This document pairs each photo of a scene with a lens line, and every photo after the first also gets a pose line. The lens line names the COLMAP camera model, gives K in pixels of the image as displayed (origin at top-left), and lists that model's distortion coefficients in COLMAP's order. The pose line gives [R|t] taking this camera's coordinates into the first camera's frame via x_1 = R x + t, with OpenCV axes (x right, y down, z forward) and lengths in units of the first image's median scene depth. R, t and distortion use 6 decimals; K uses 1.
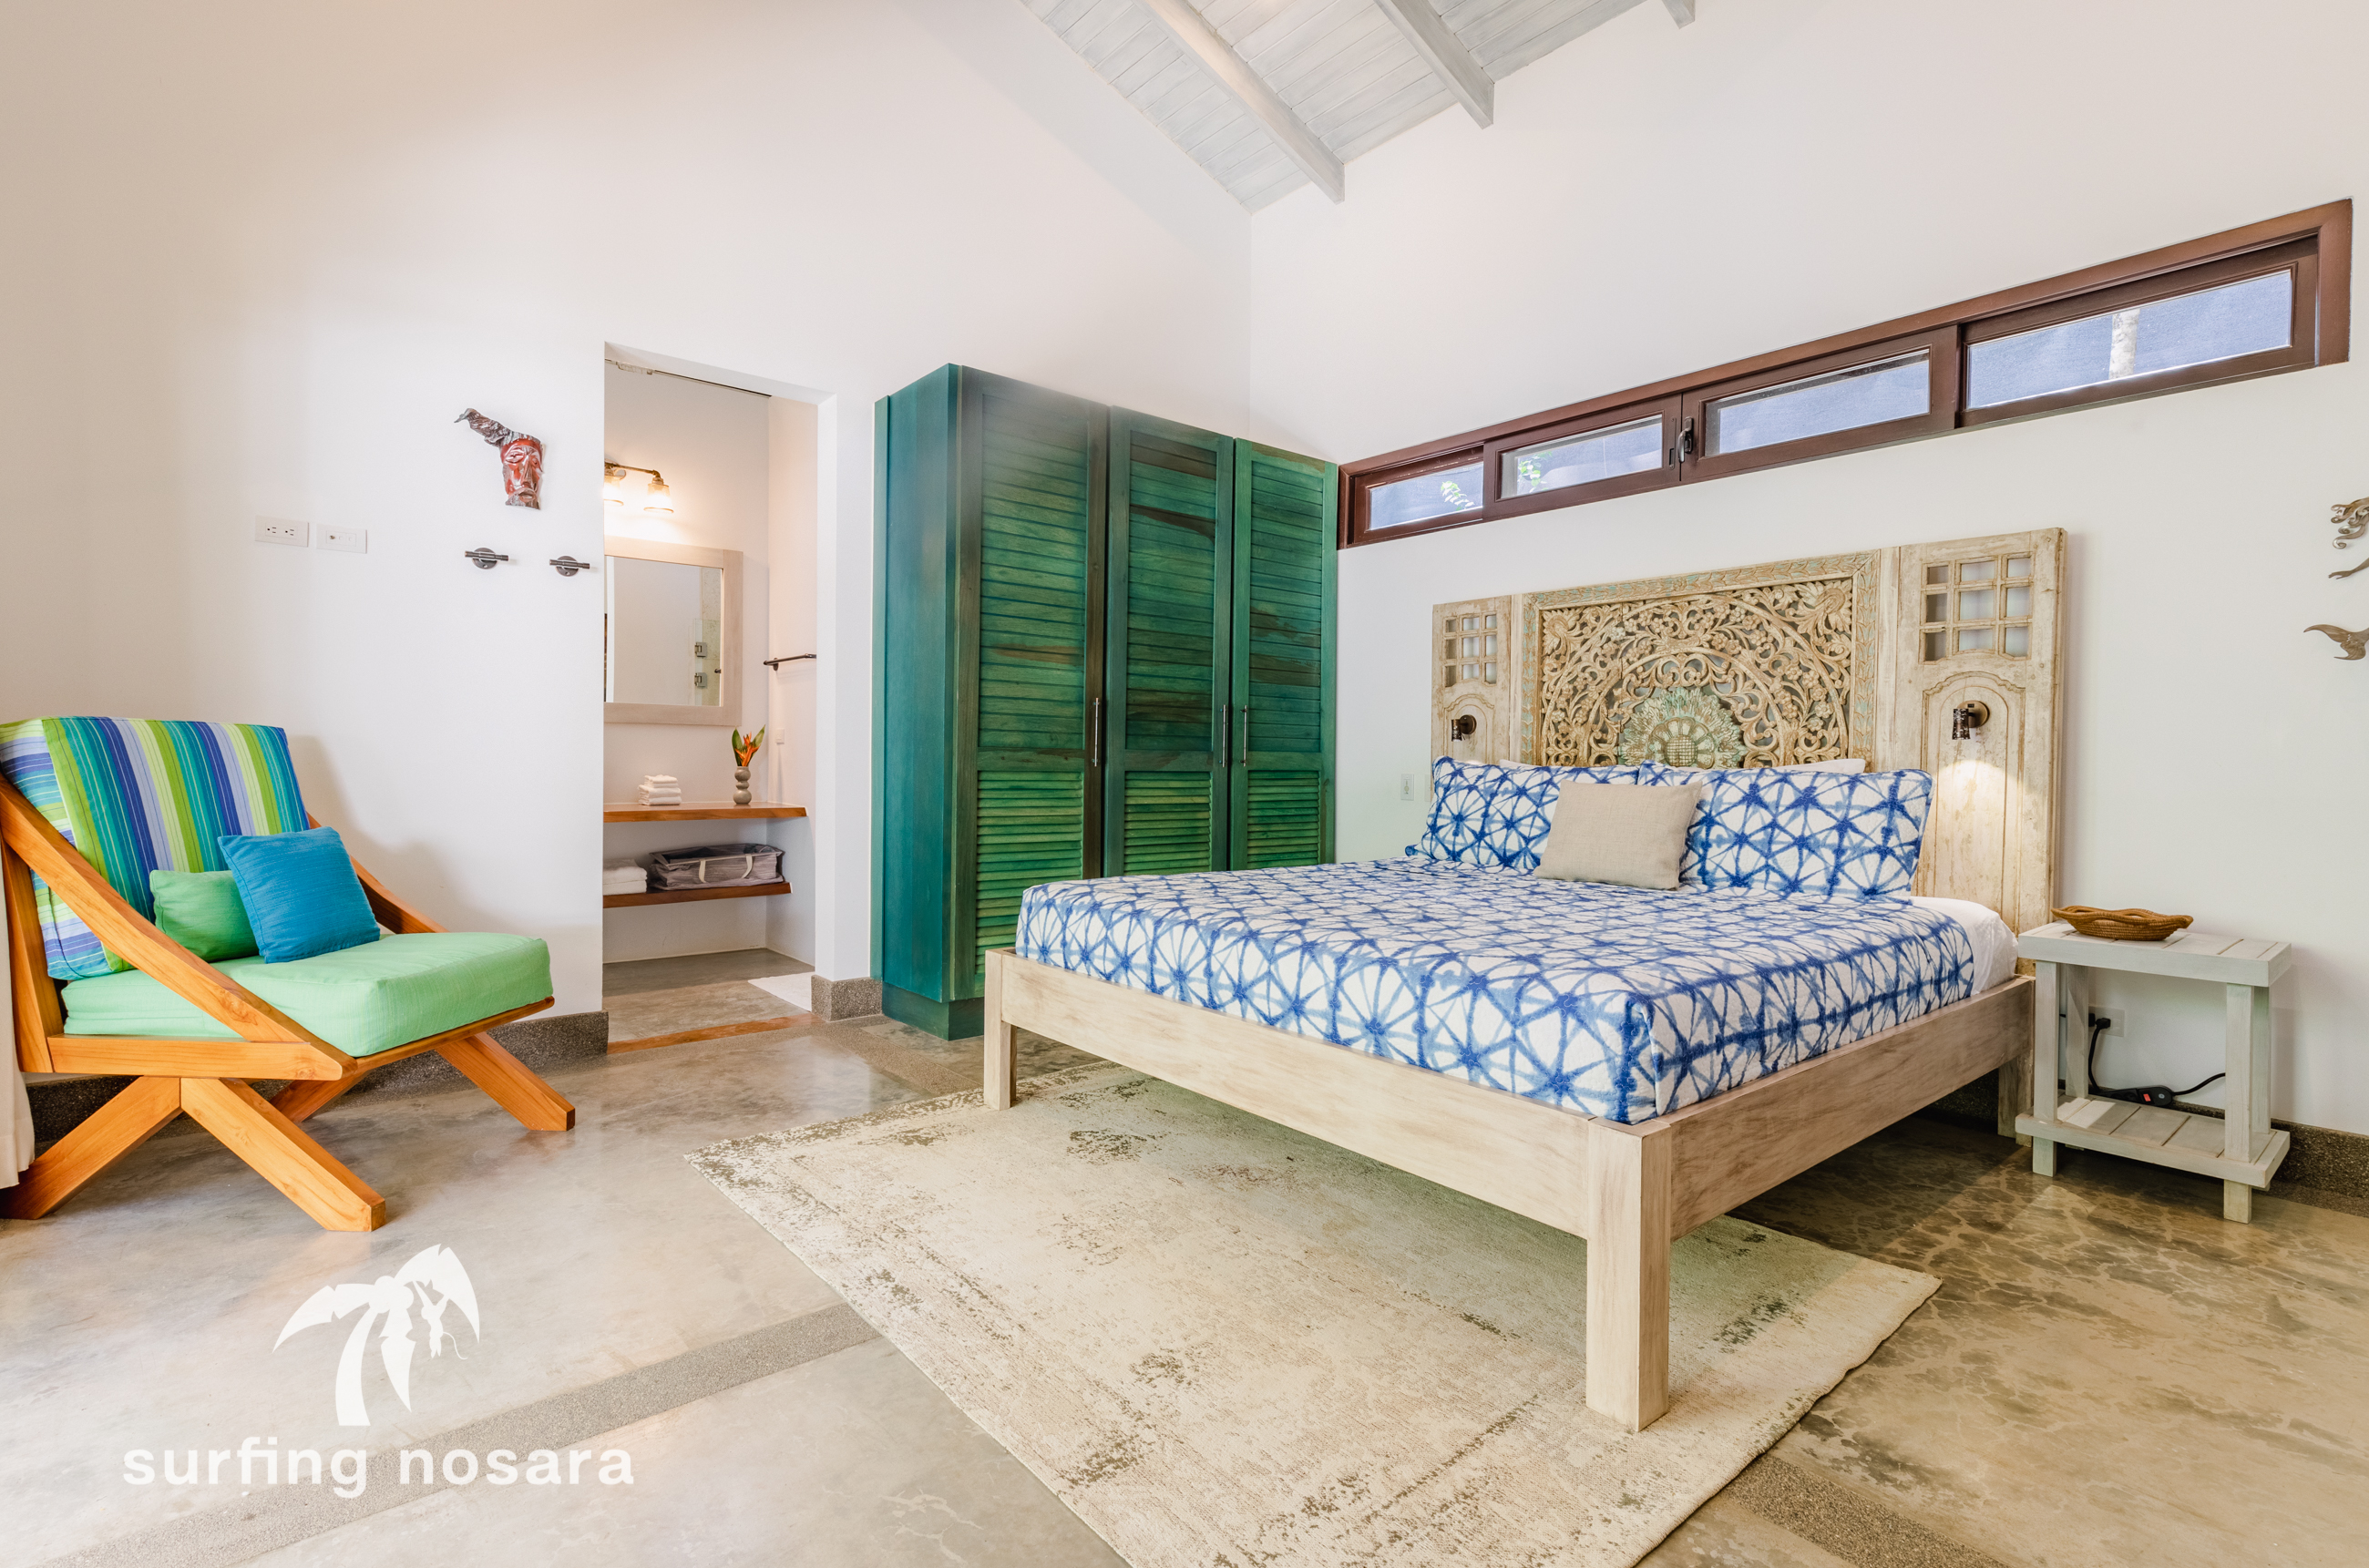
lens RADIAL K [[1068.9, 0, 1170.7], [0, 1068.9, 781.1], [0, 0, 1]] dist [0.017594, -0.007536]
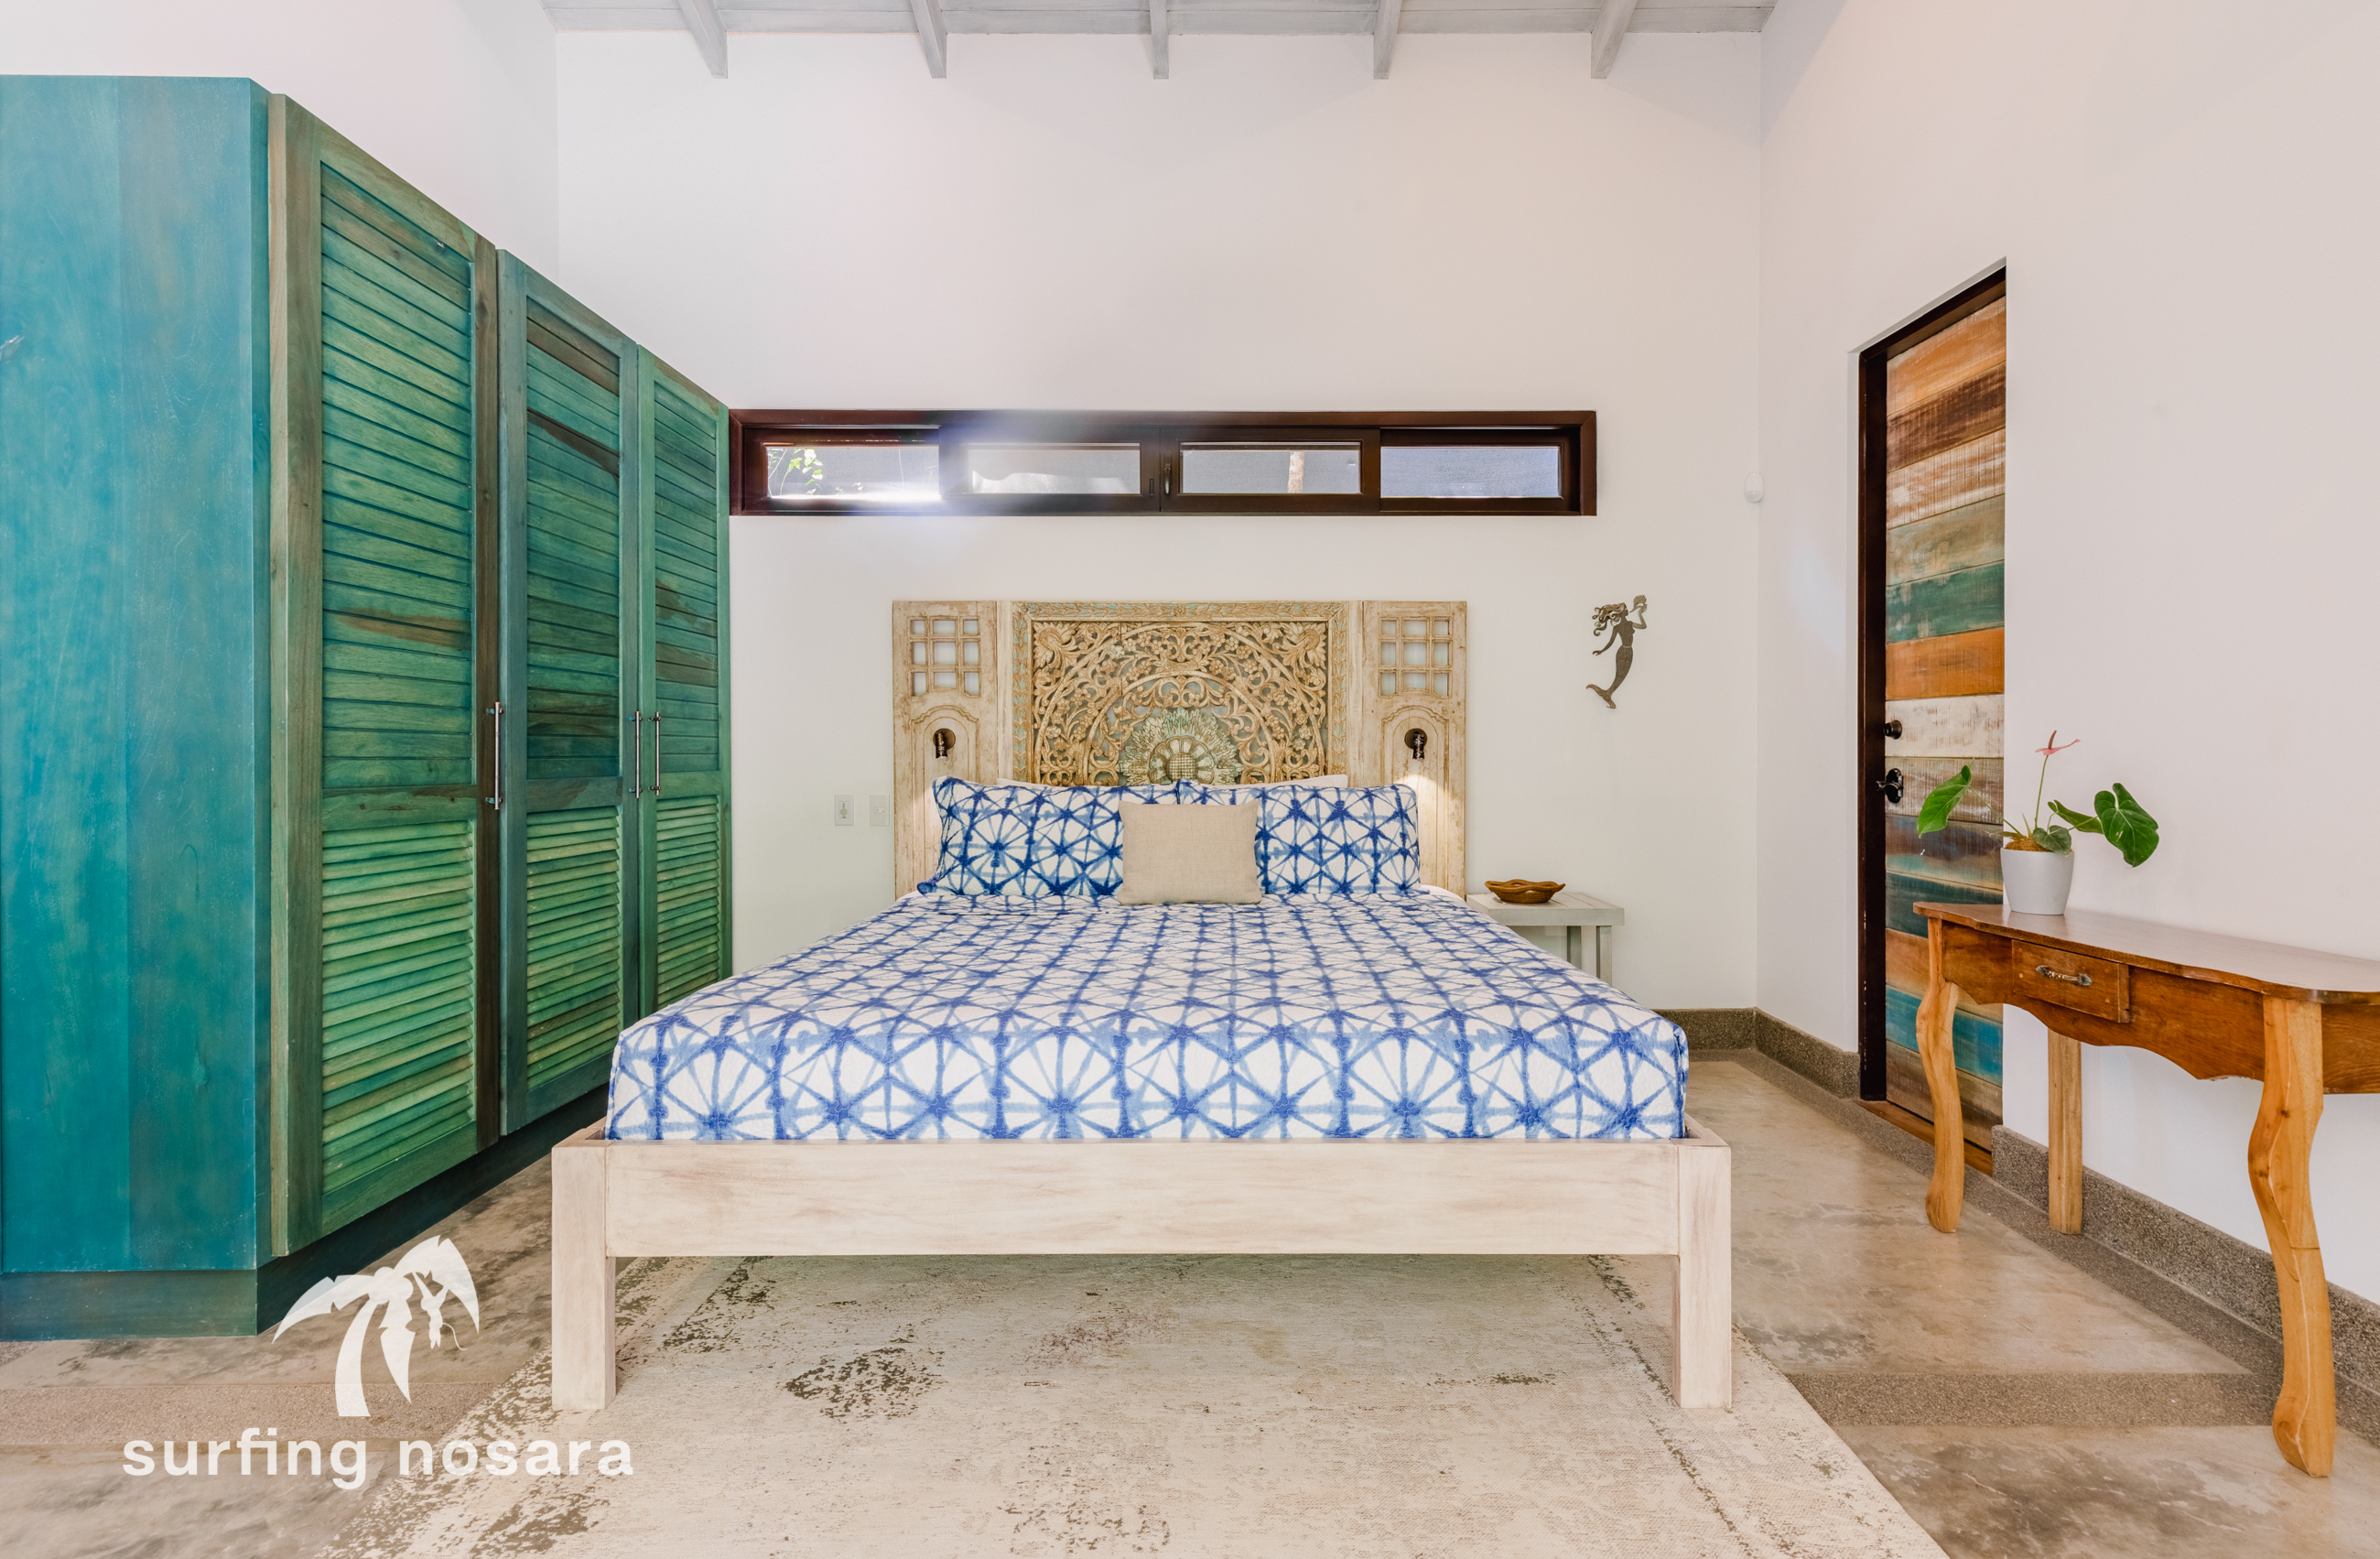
lens RADIAL K [[1092.5, 0, 1198.5], [0, 1092.5, 769.0], [0, 0, 1]] dist [0.012665, -0.000857]
pose [[0.645547, -0.025771, 0.763286, -0.346926], [0.025691, 0.999598, 0.012022, -0.040470], [-0.763288, 0.011848, 0.645949, 0.297563]]
